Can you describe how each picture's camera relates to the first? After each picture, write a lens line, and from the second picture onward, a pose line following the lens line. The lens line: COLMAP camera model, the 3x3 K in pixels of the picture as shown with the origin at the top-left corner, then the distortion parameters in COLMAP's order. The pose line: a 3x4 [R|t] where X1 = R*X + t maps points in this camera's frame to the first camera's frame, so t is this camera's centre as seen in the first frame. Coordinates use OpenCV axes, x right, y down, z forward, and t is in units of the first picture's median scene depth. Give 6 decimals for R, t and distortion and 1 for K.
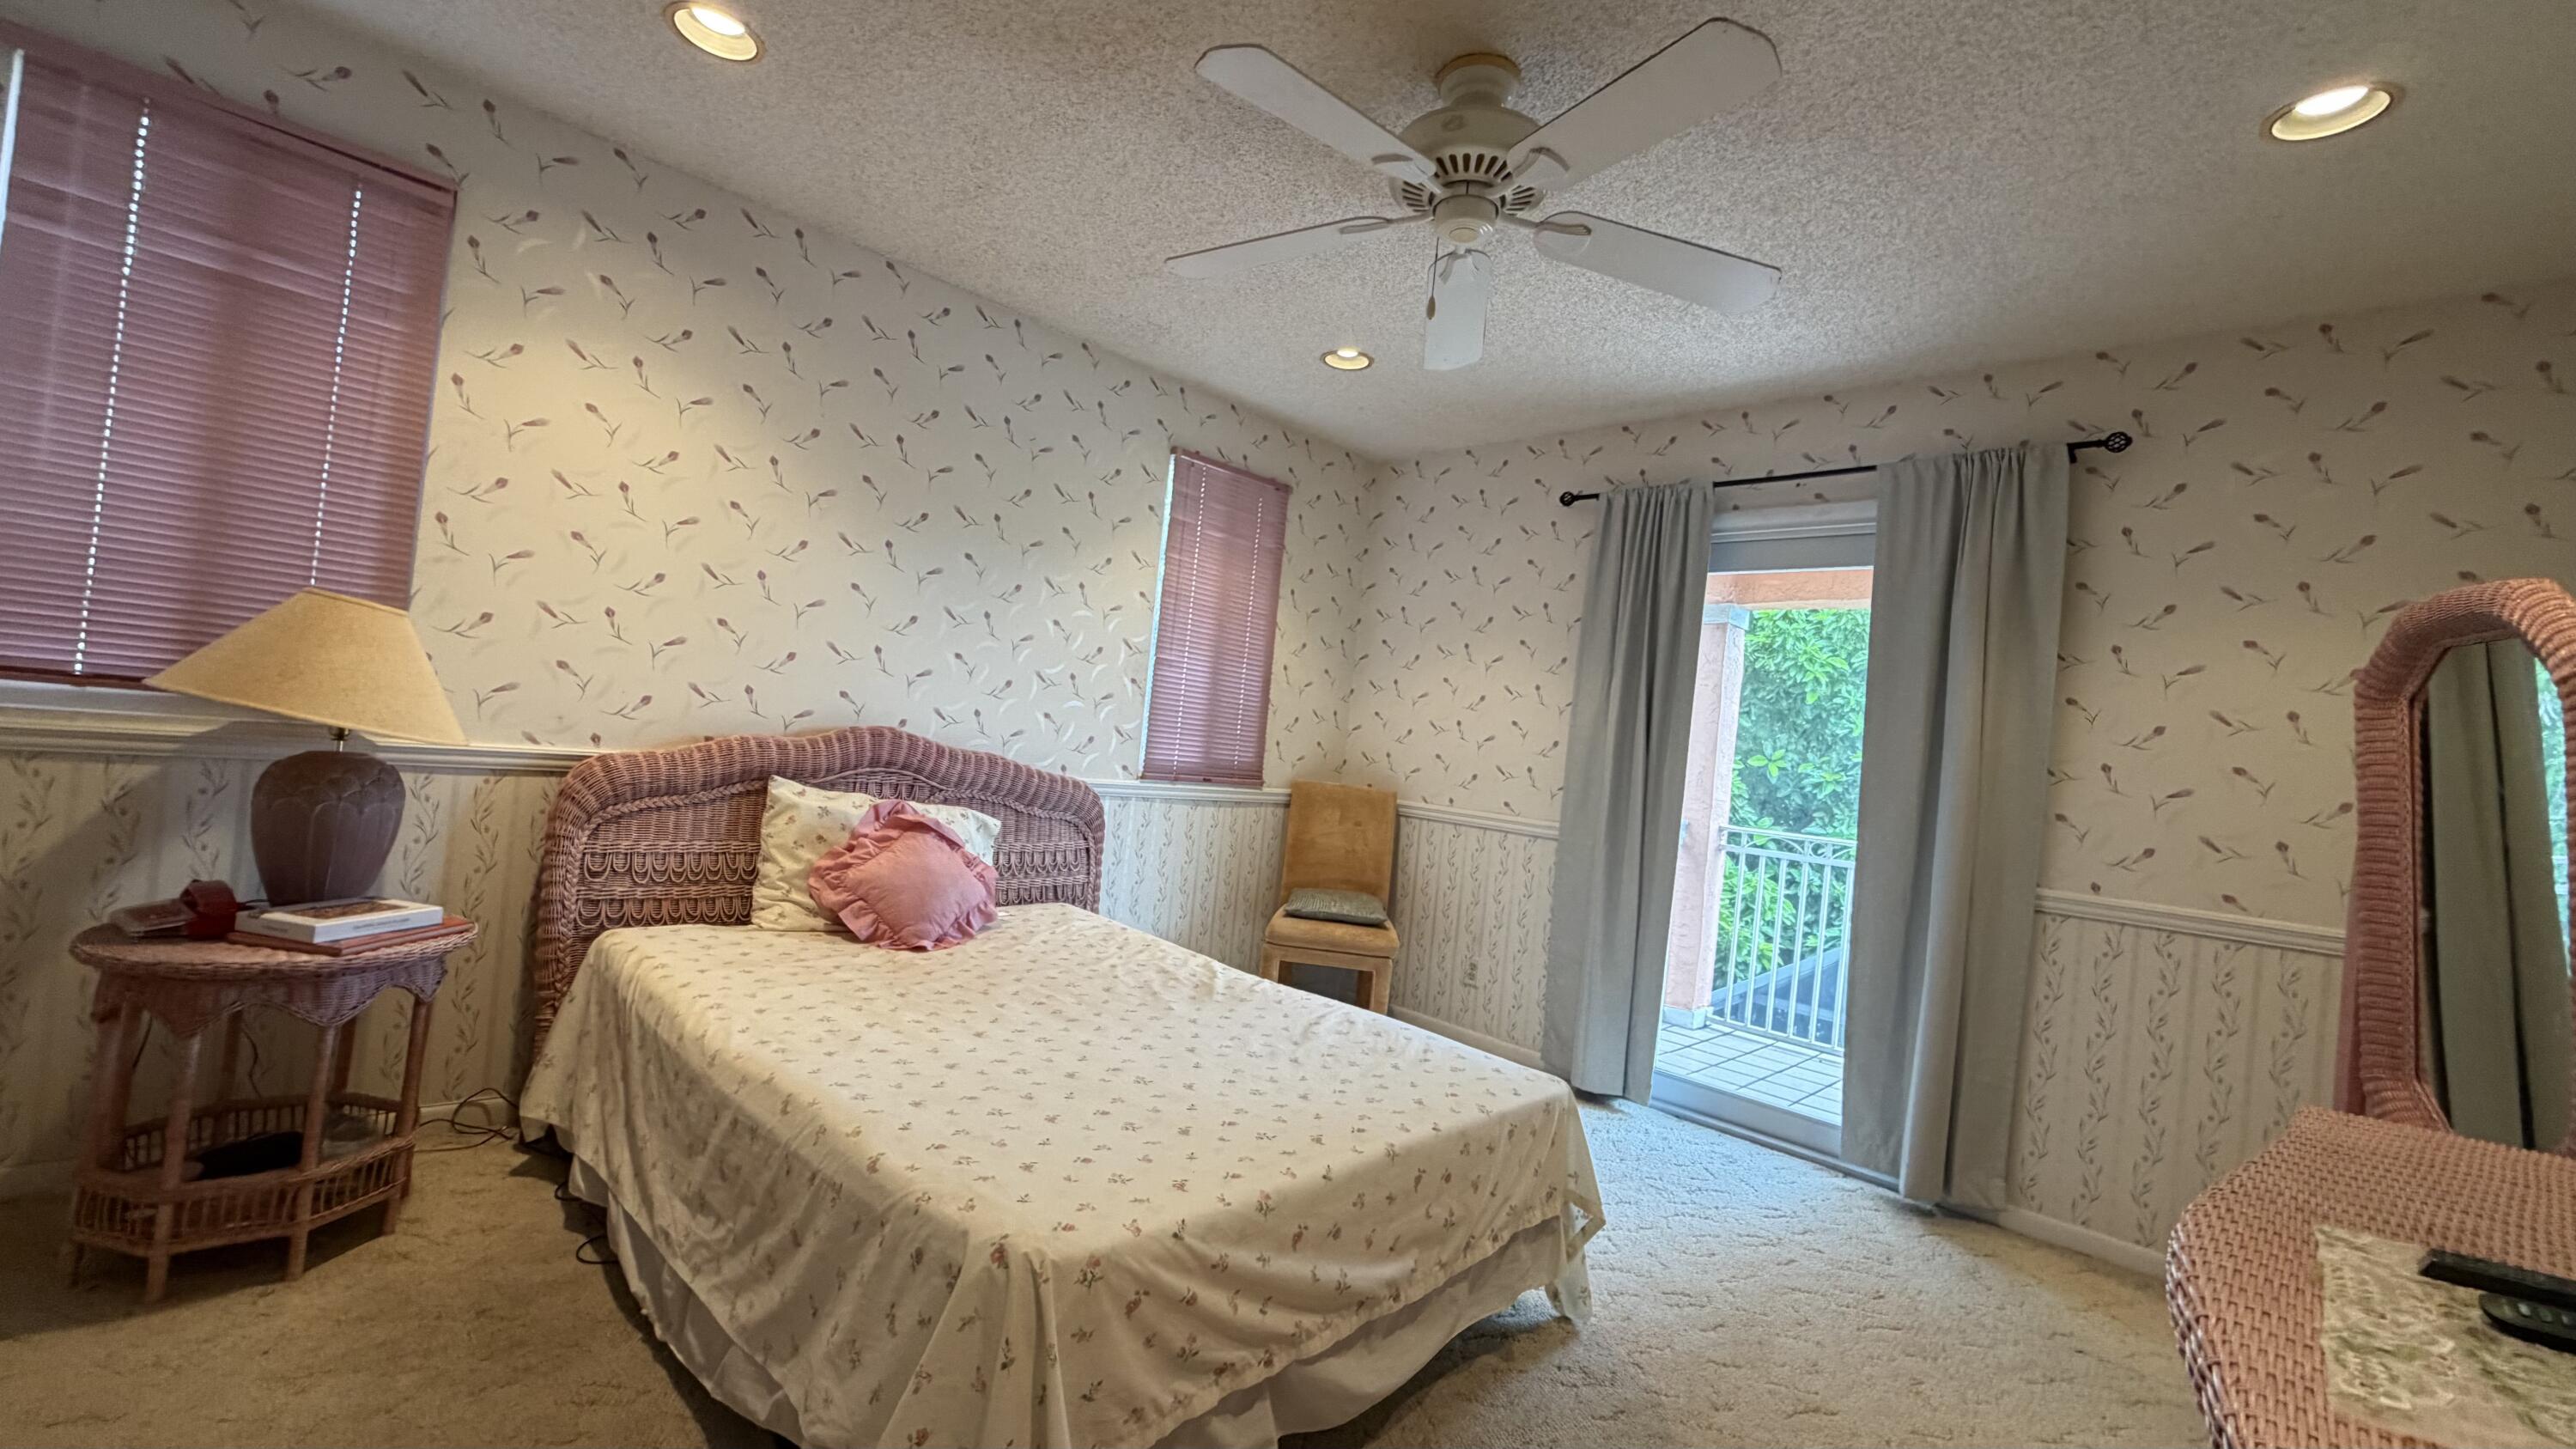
lens RADIAL K [[1032.5, 0, 1277.5], [0, 1032.5, 728.6], [0, 0, 1]] dist [-0.000129, -0.000318]
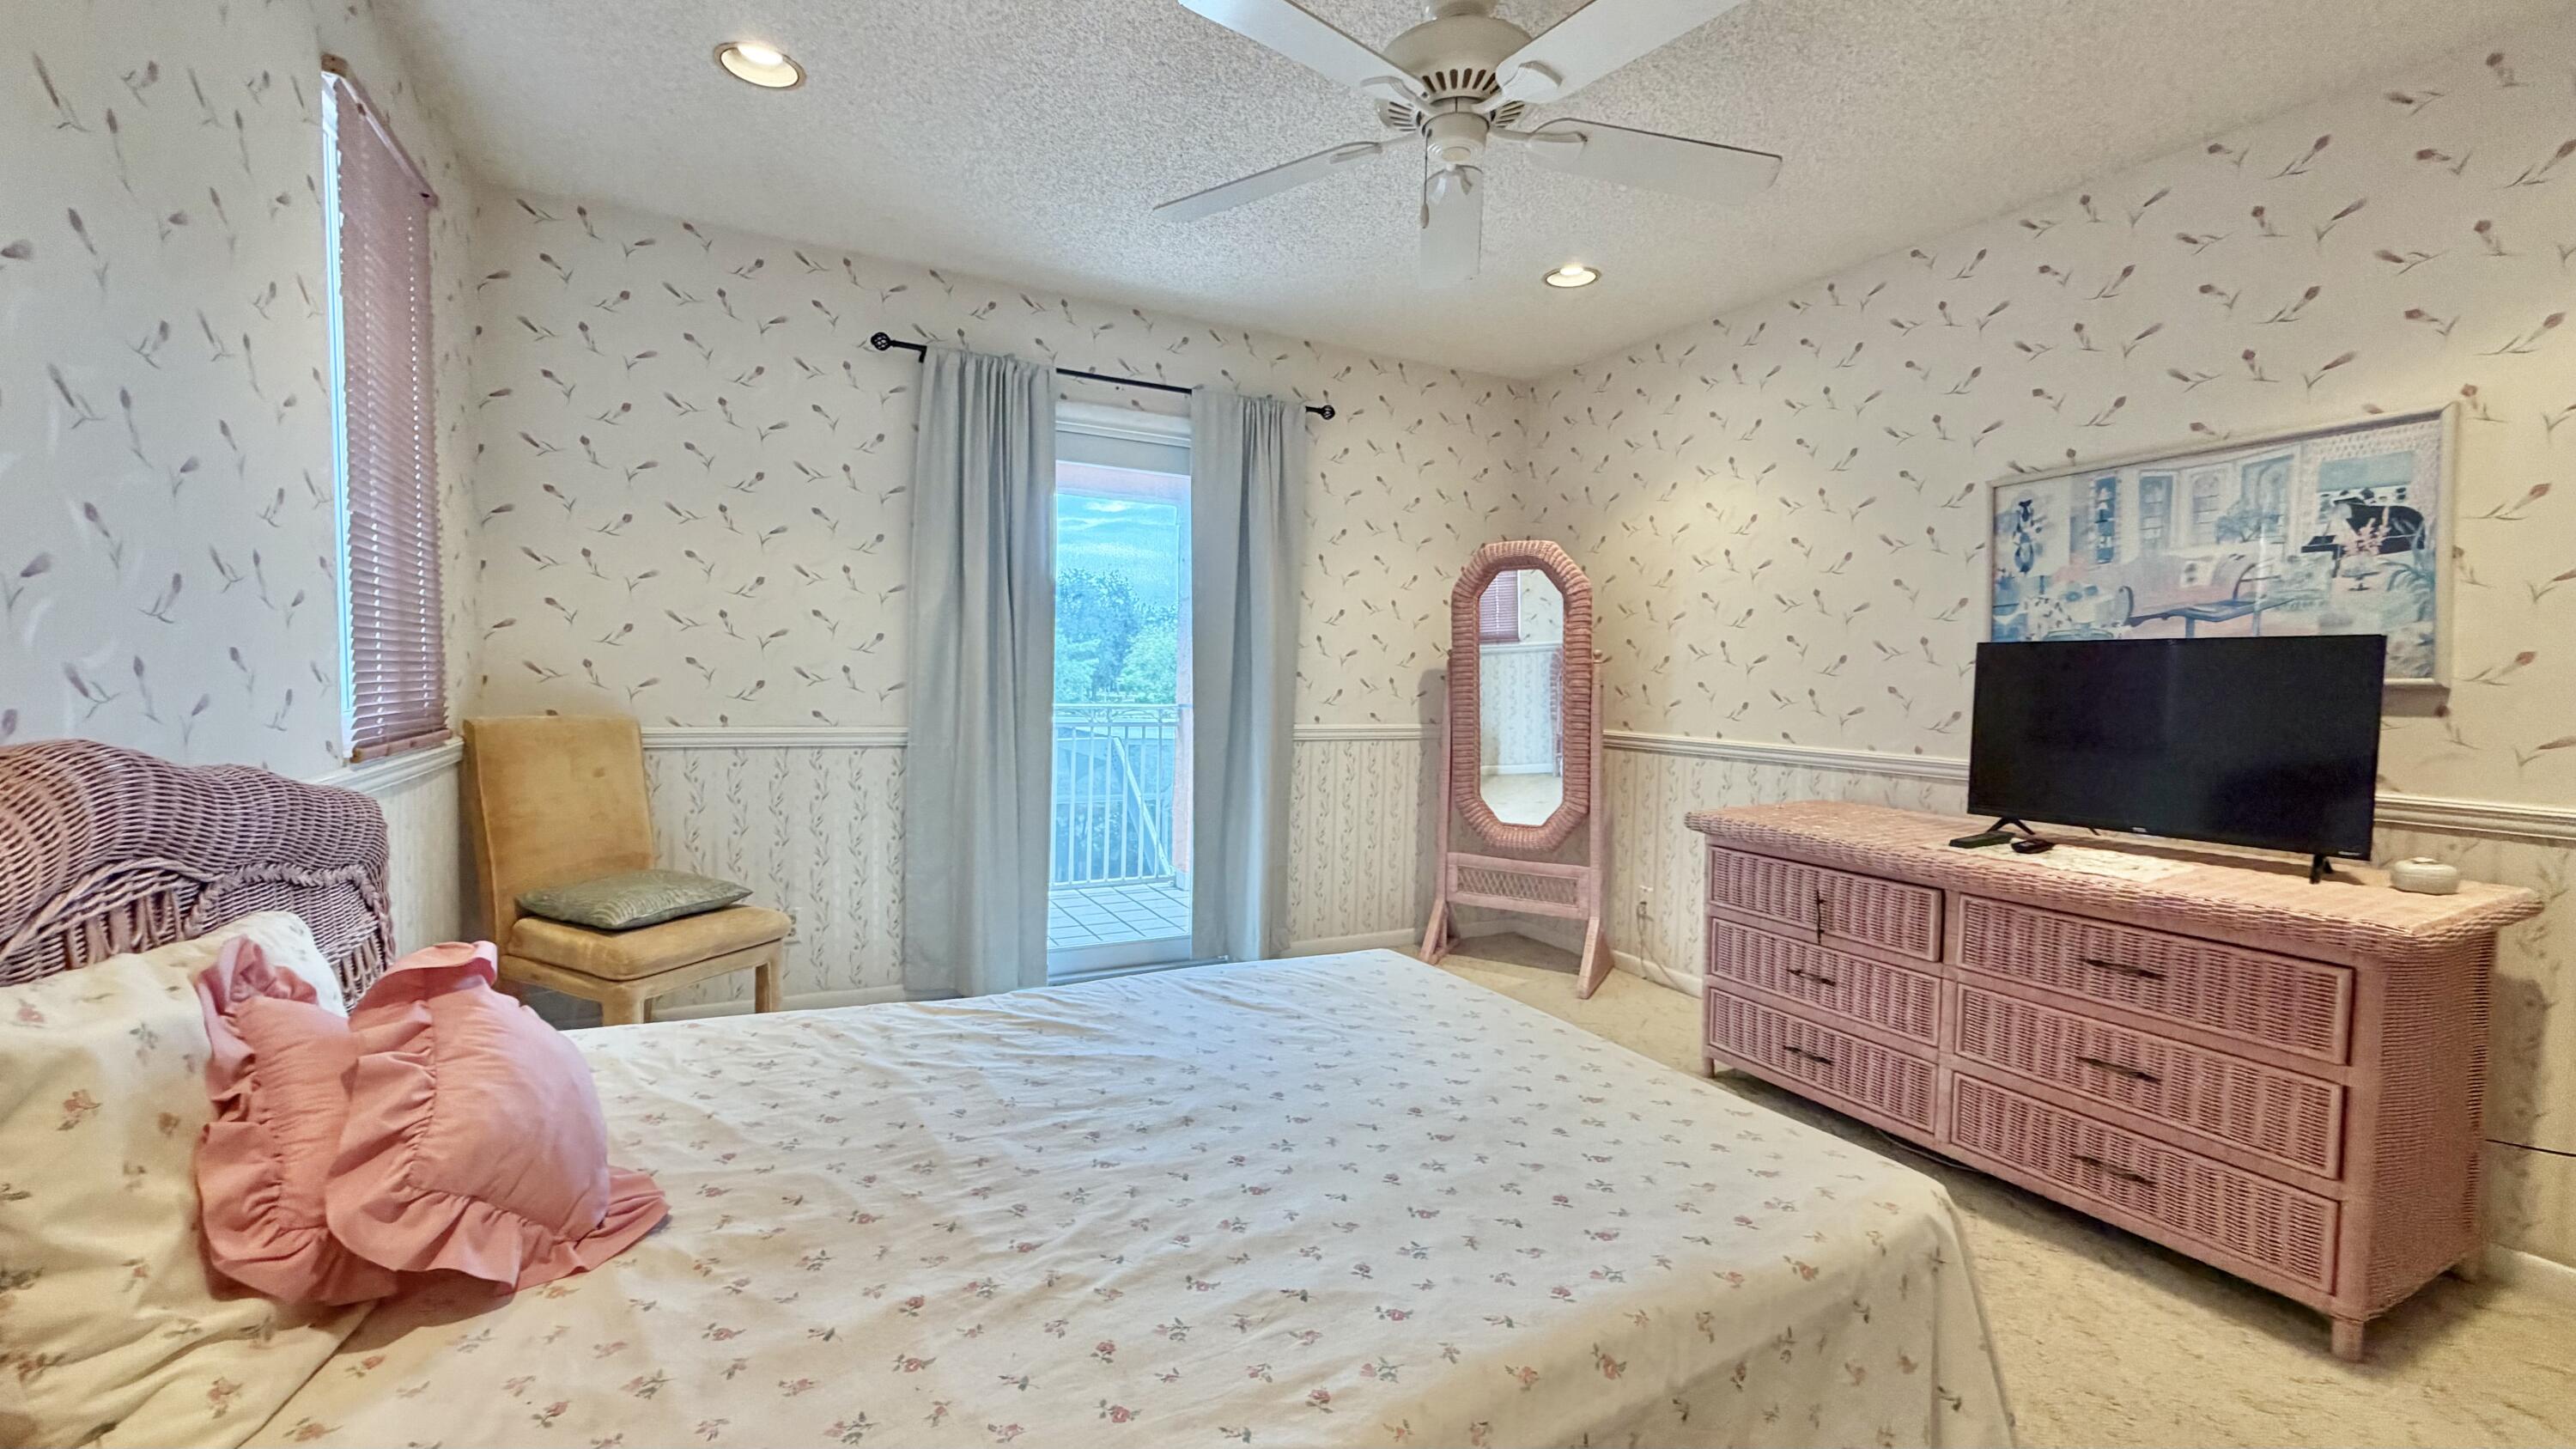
lens RADIAL K [[1032.5, 0, 1277.5], [0, 1032.5, 728.6], [0, 0, 1]] dist [-0.000129, -0.000318]
pose [[0.310410, -0.146879, 0.939187, -0.644055], [-0.007299, 0.987594, 0.156862, -0.067775], [-0.950575, -0.055547, 0.305486, 0.613430]]
